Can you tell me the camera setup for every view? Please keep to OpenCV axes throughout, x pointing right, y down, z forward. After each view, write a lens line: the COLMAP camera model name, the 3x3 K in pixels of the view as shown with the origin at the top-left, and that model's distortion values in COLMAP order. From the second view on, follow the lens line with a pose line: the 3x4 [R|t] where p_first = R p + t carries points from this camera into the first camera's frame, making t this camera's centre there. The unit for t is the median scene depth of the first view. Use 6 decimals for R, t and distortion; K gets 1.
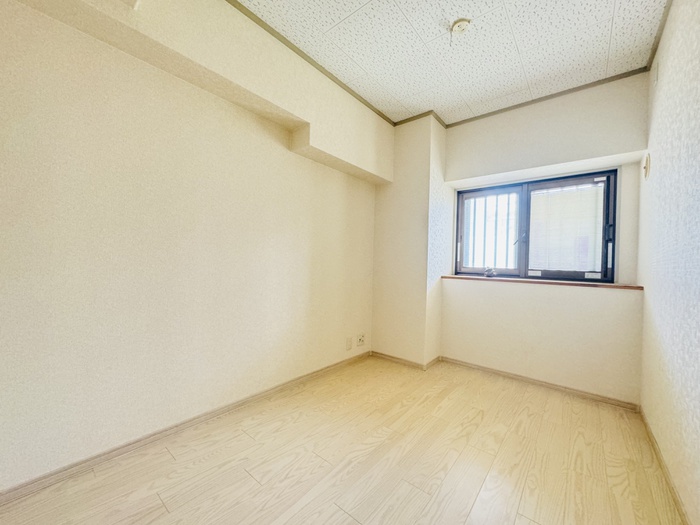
lens RADIAL K [[285.9, 0, 351.8], [0, 285.9, 268.8], [0, 0, 1]] dist [0.009708, -0.000385]
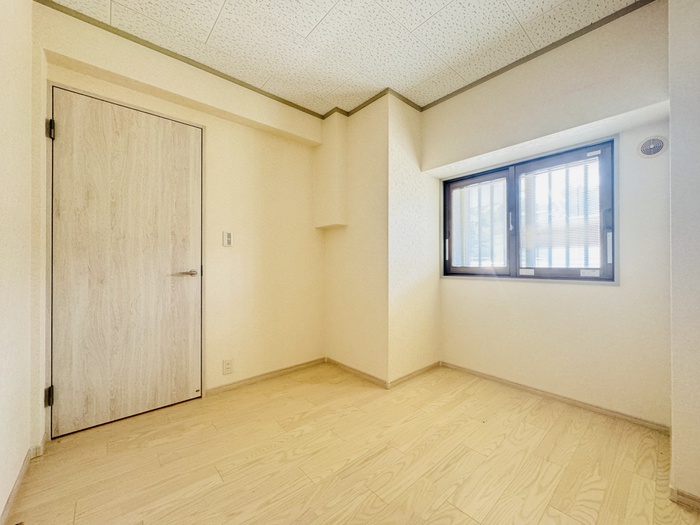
lens RADIAL K [[279.8, 0, 349.6], [0, 279.8, 261.6], [0, 0, 1]] dist [-0.001814, 0.000034]
pose [[0.983363, -0.017523, -0.180805, 0.264343], [0.011842, 0.999403, -0.032455, 0.006680], [0.181266, 0.029774, 0.982983, 0.096308]]
